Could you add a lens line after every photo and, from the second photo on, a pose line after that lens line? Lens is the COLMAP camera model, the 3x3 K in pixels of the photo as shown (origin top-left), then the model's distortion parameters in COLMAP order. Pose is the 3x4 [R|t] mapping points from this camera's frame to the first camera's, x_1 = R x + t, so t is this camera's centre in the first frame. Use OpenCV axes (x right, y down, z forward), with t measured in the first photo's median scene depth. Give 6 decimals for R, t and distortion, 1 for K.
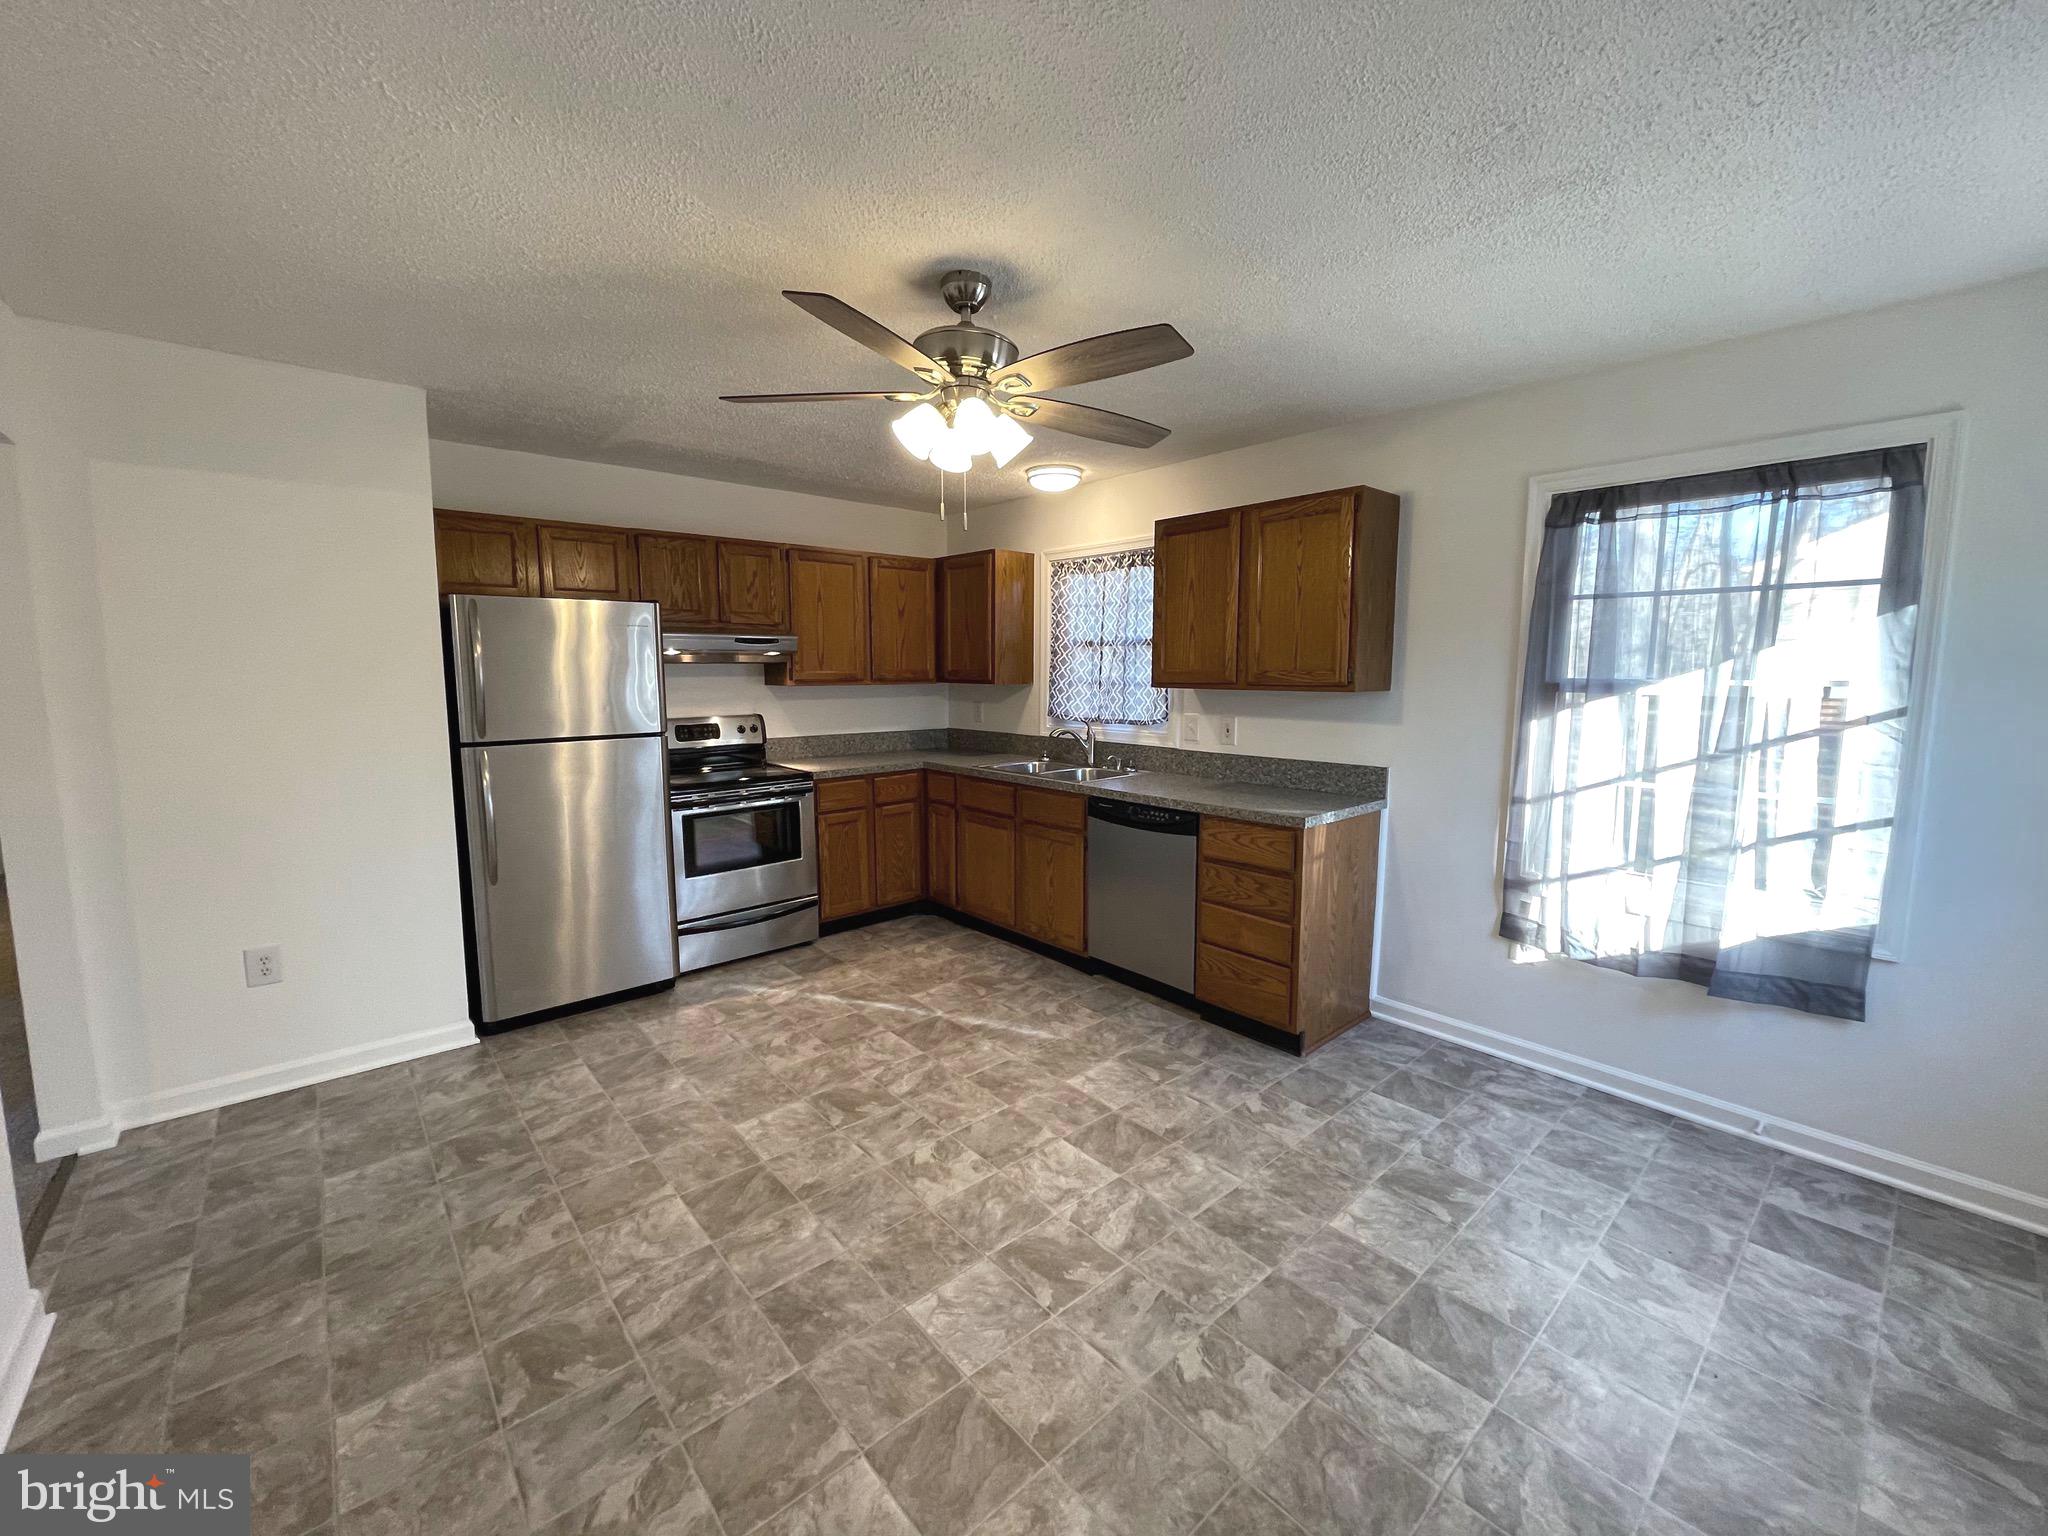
lens RADIAL K [[822.0, 0, 1025.3], [0, 822.0, 755.1], [0, 0, 1]] dist [-0.002607, 0.000044]
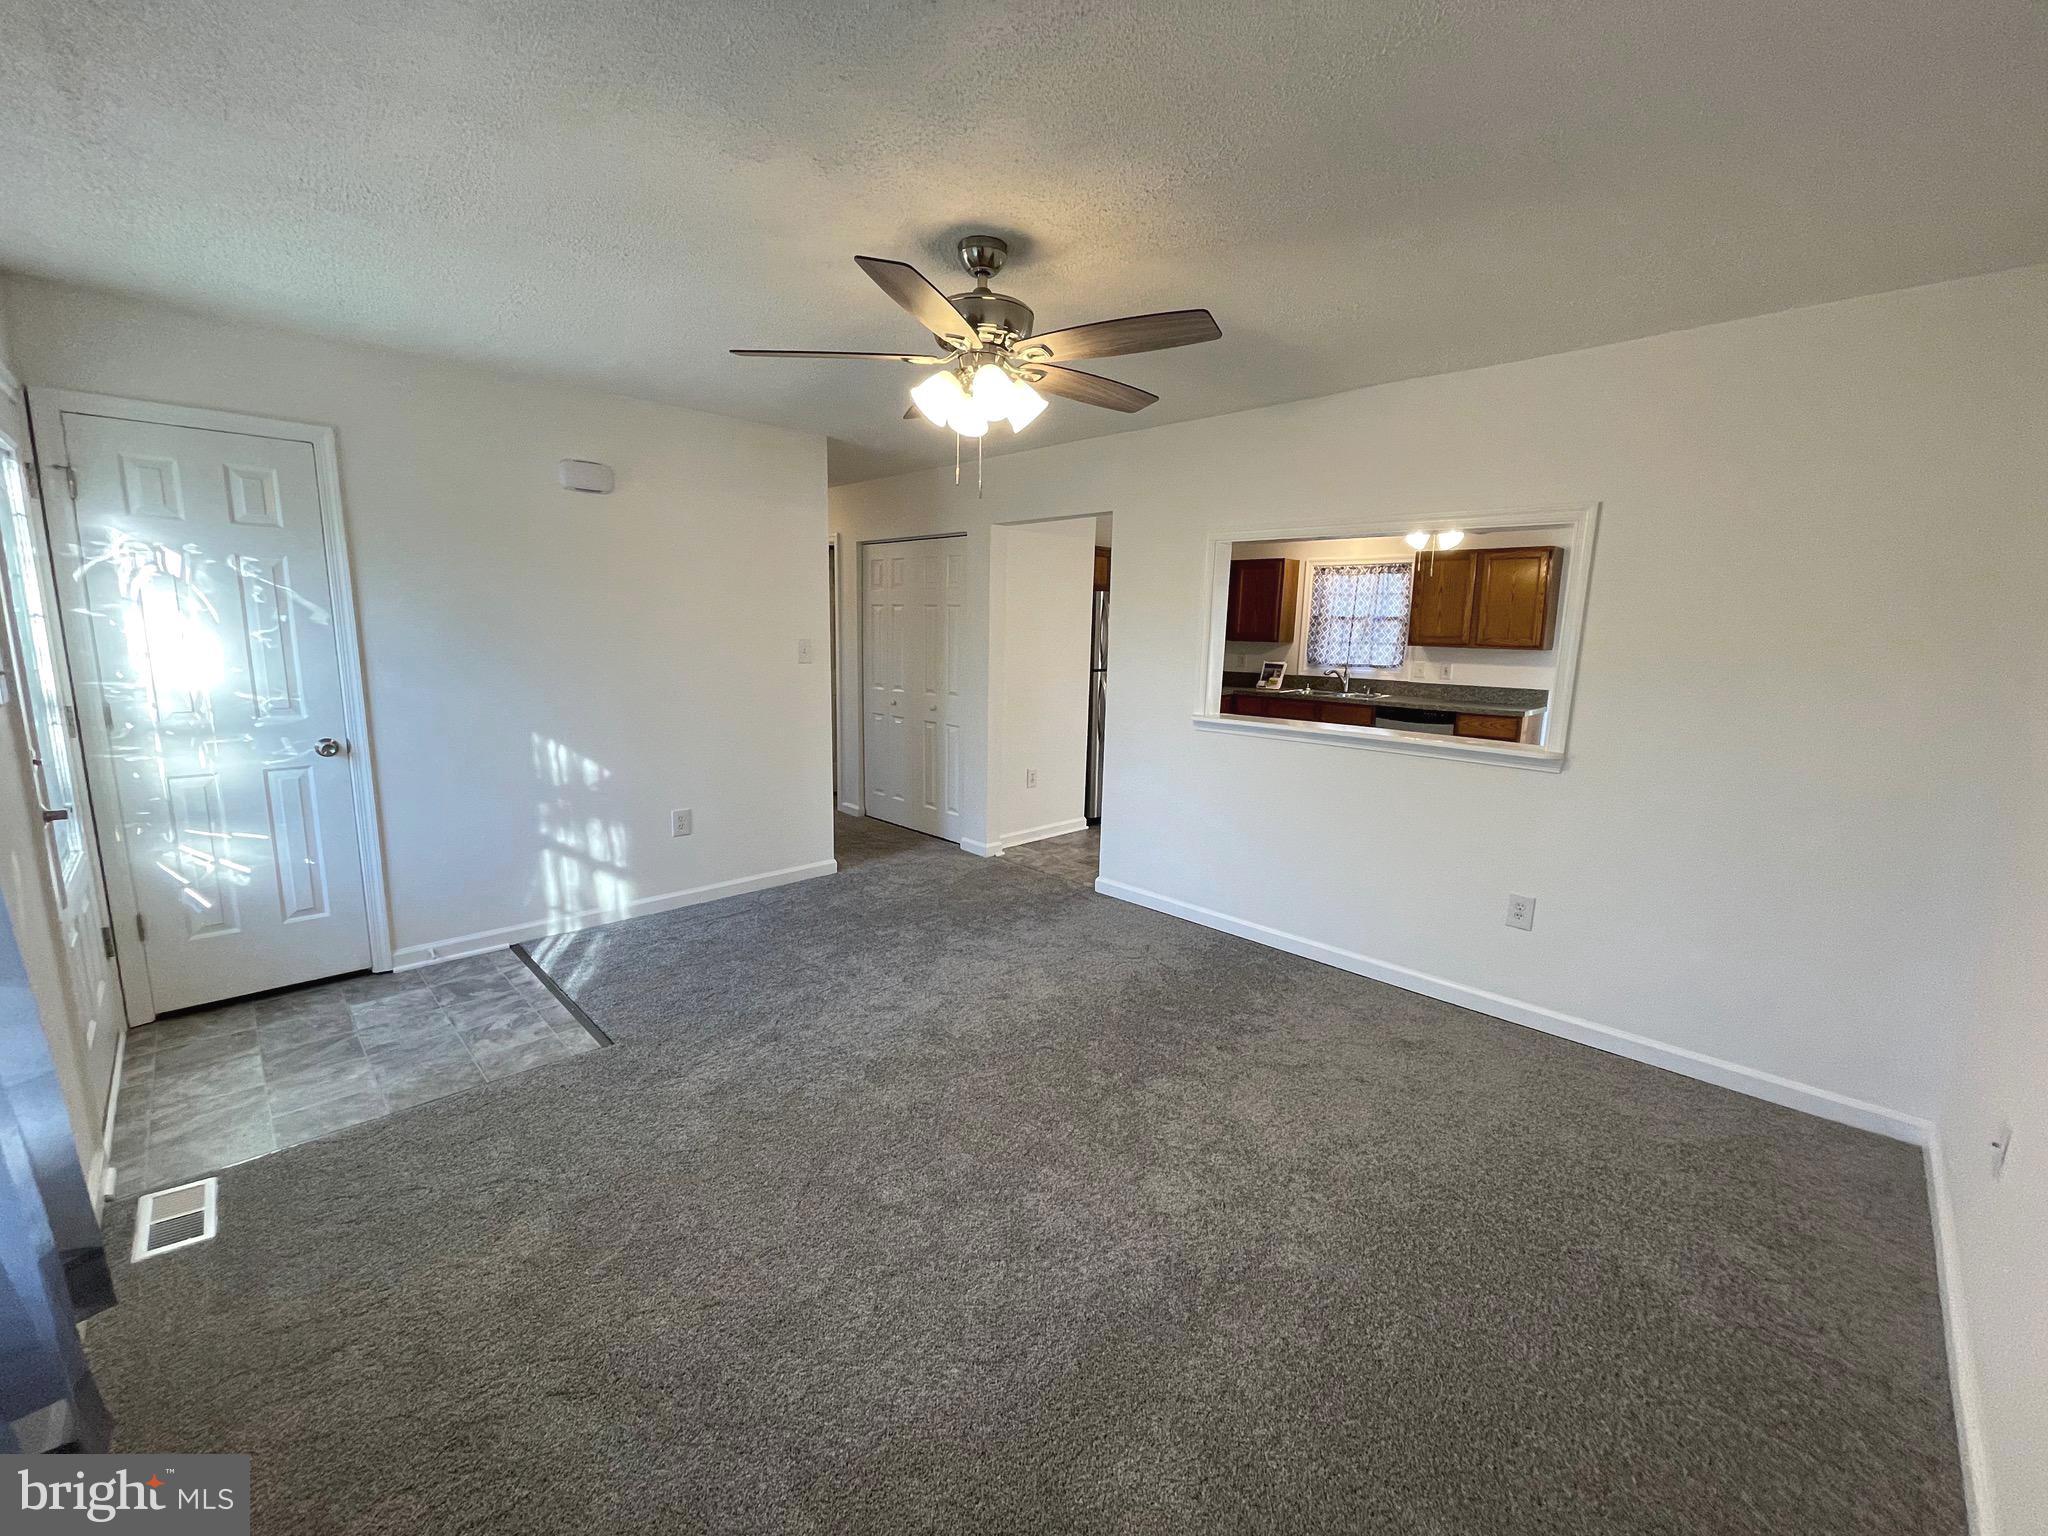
lens RADIAL K [[822.0, 0, 1017.8], [0, 822.0, 769.7], [0, 0, 1]] dist [-0.002607, 0.000044]
pose [[0.998839, 0.004751, 0.047943, -0.771434], [-0.007982, 0.997692, 0.067428, 0.071859], [-0.047512, -0.067732, 0.996572, -0.743974]]
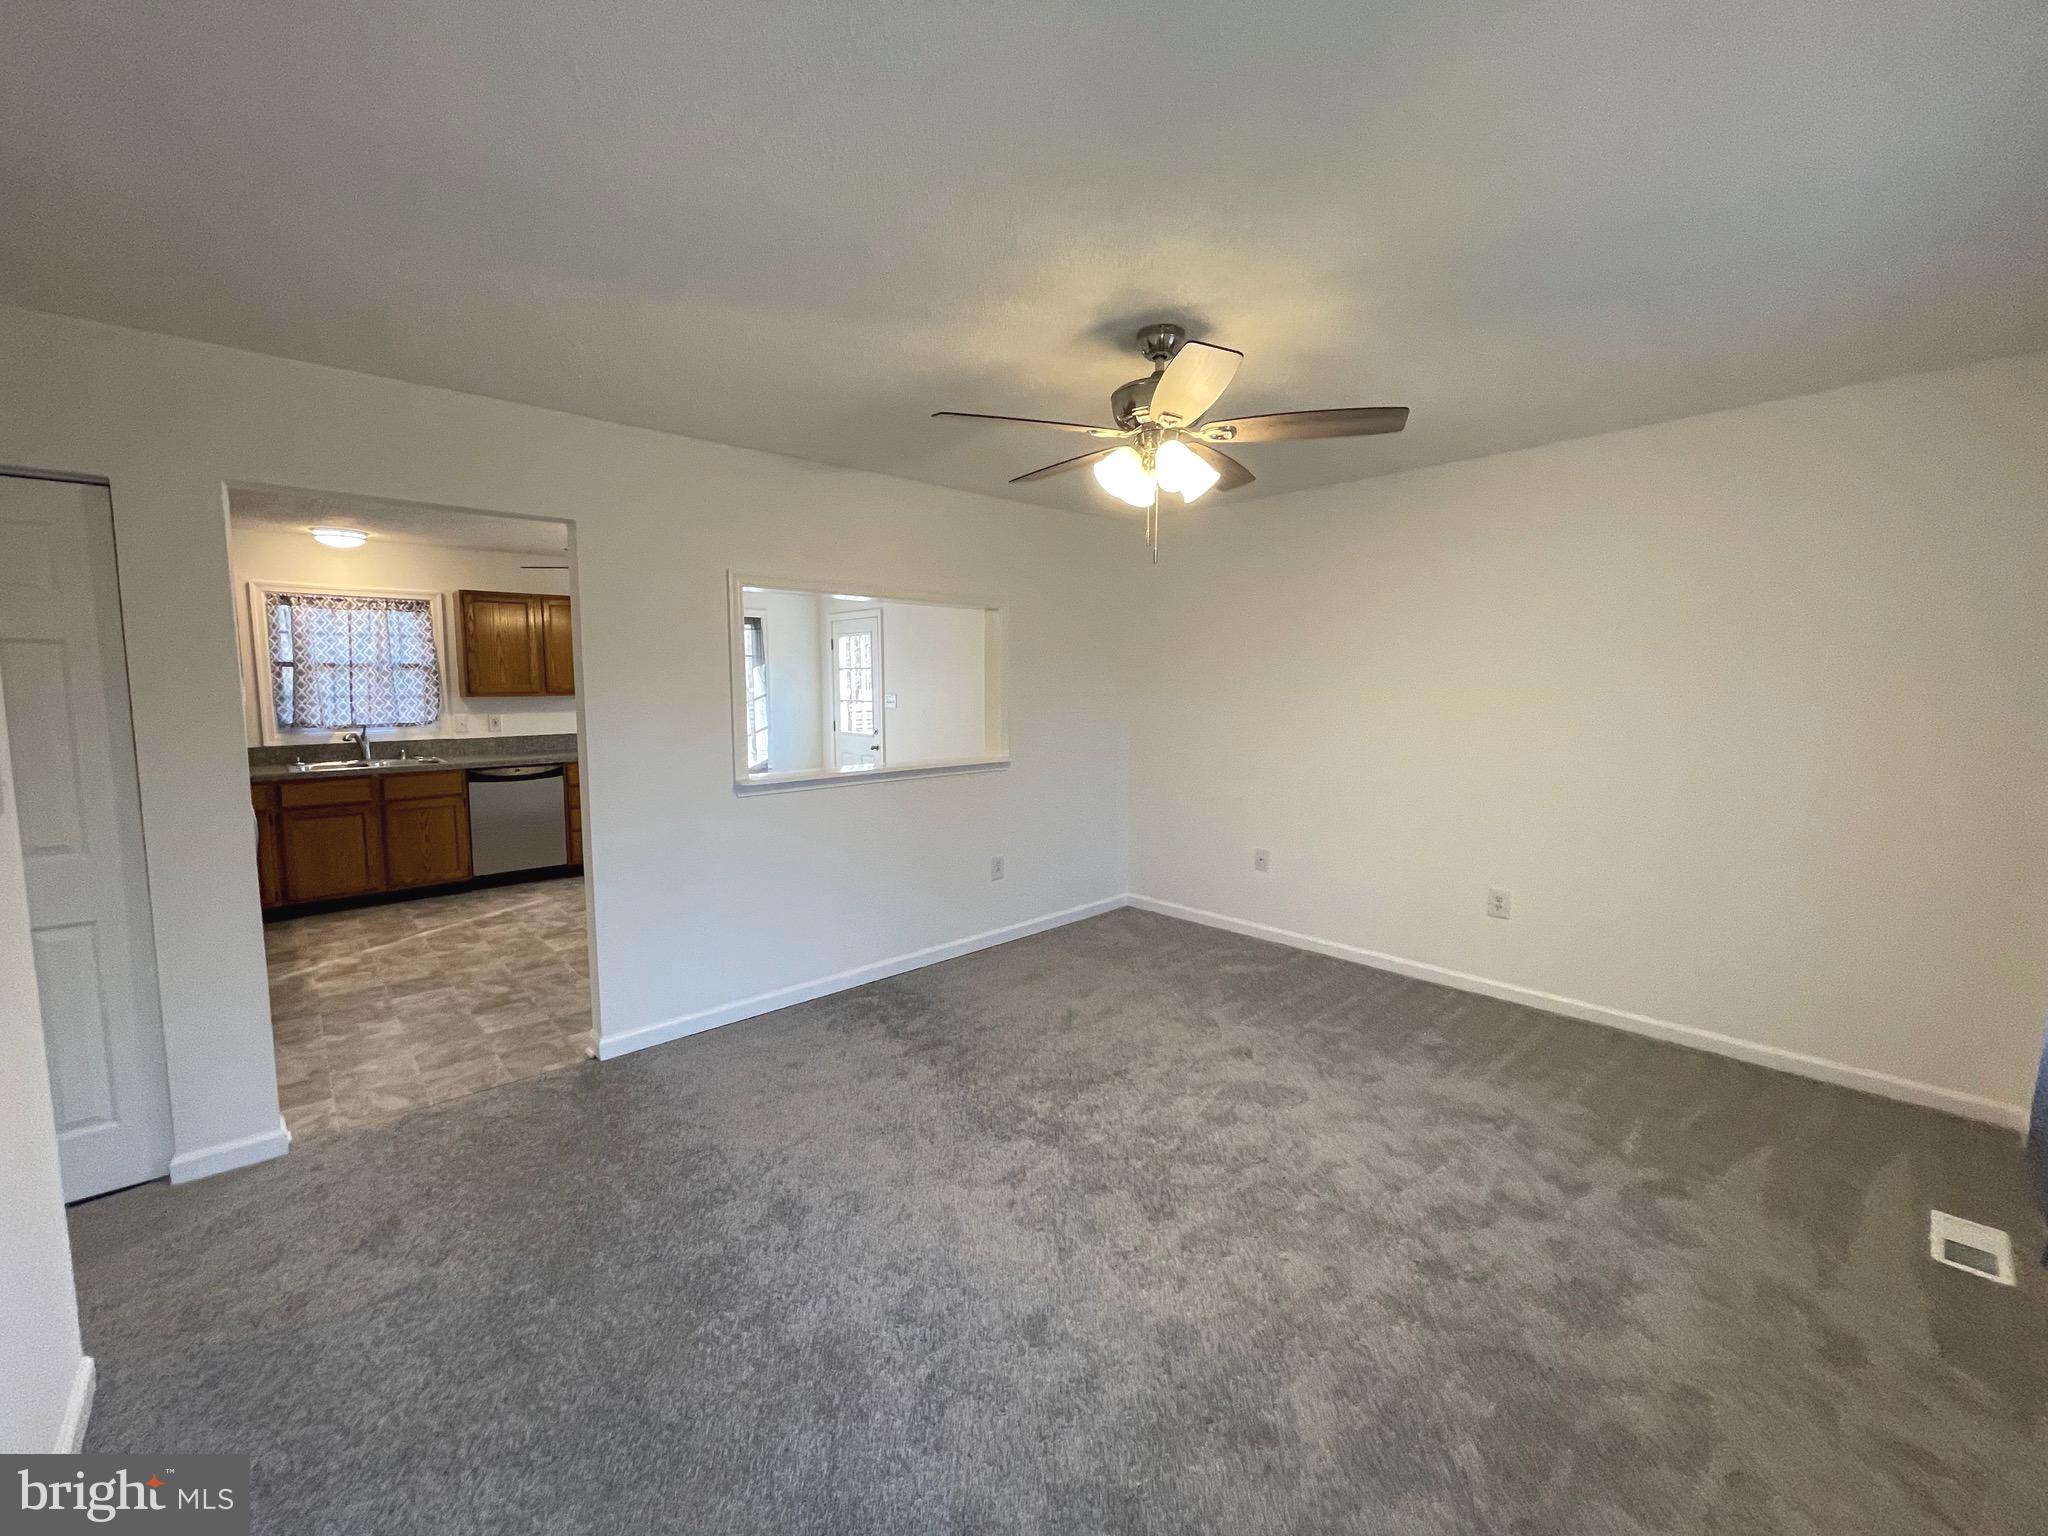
lens RADIAL K [[822.0, 0, 1039.7], [0, 822.0, 755.2], [0, 0, 1]] dist [-0.002607, 0.000044]
pose [[-0.030817, -0.098592, 0.994651, -1.422242], [0.104758, 0.989324, 0.101309, -0.018695], [-0.994020, 0.107320, -0.020160, -0.019407]]
